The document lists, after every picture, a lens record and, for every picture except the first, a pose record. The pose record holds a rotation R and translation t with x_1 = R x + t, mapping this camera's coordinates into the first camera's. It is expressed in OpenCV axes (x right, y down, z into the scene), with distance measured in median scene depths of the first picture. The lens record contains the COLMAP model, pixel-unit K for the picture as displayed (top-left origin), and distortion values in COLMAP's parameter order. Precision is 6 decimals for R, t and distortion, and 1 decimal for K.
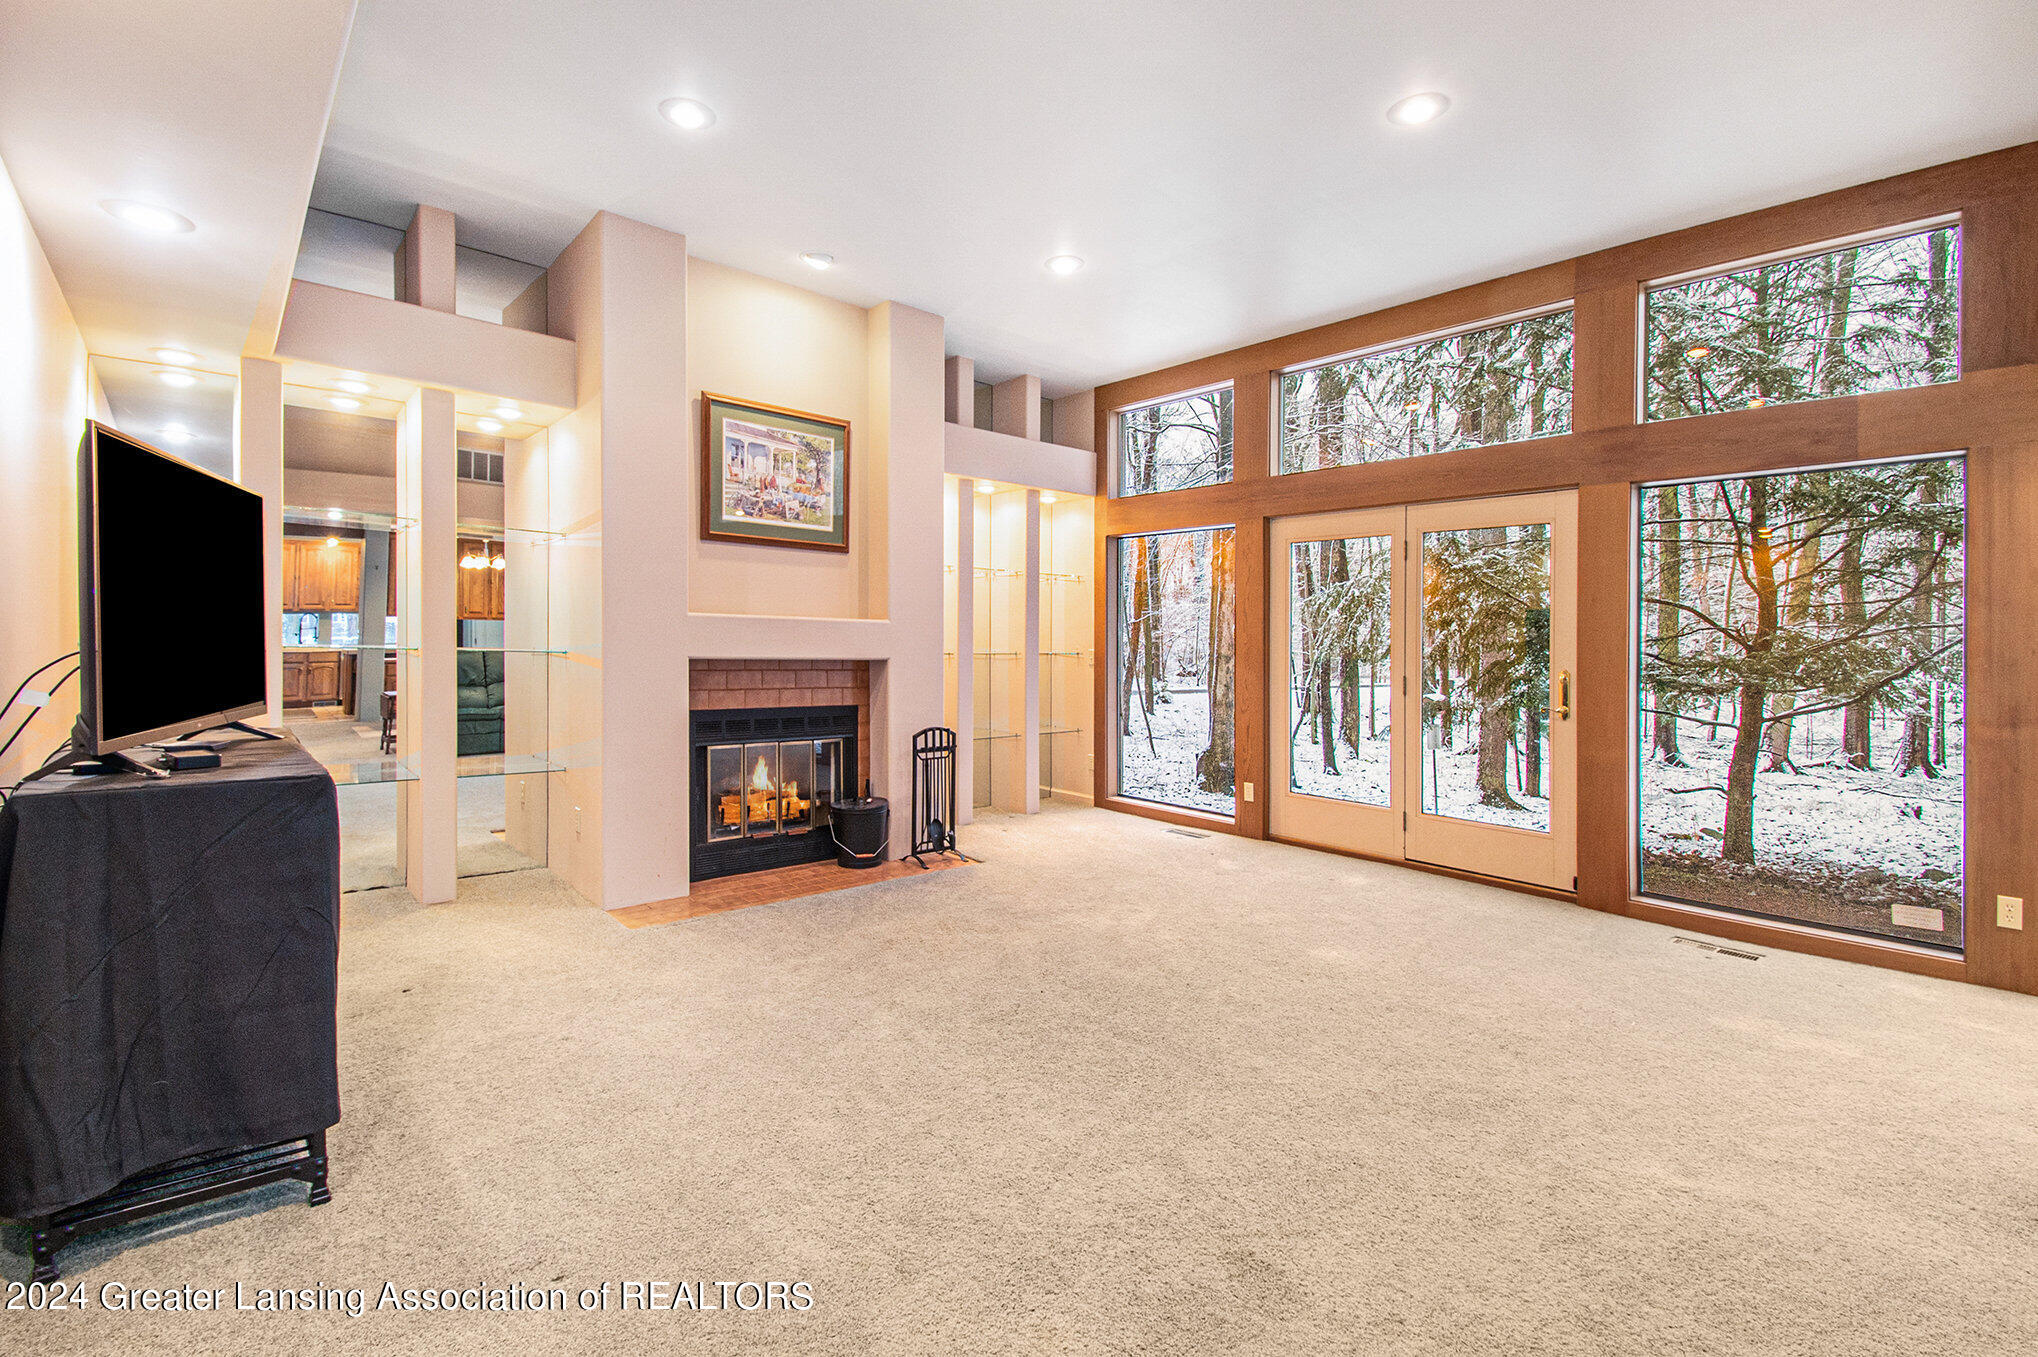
lens RADIAL K [[864.2, 0, 1095.2], [0, 864.2, 652.9], [0, 0, 1]] dist [-0.001050, -0.000001]
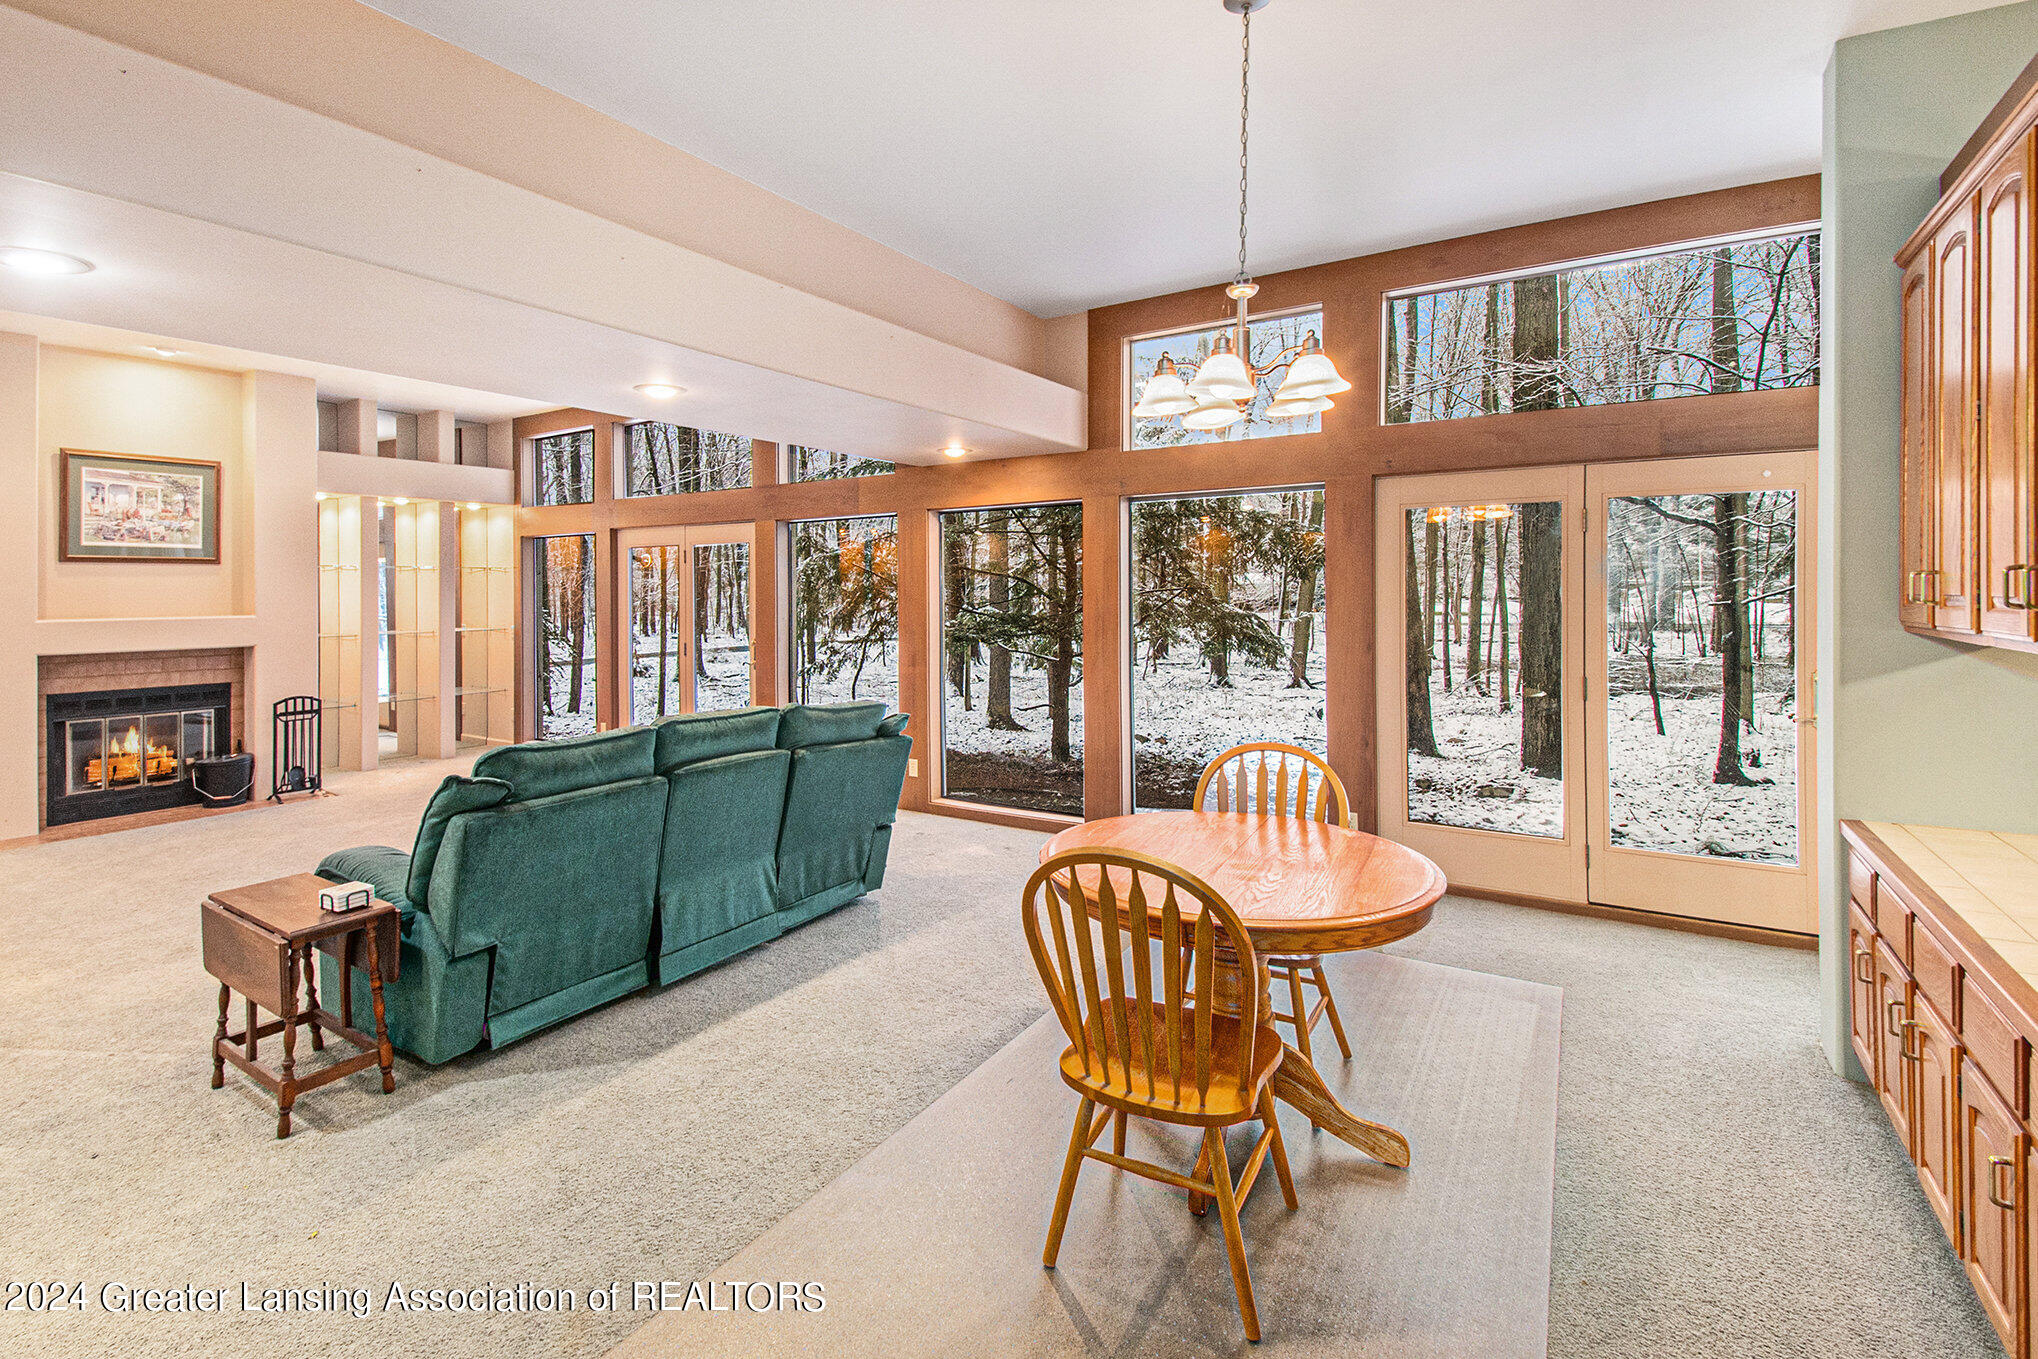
lens RADIAL K [[886.6, 0, 1123.0], [0, 886.6, 573.5], [0, 0, 1]] dist [0.024175, -0.015700]
pose [[0.964828, -0.022822, 0.261888, 0.688980], [0.028853, 0.999399, -0.019207, -0.039018], [-0.261292, 0.026087, 0.964907, -0.659955]]
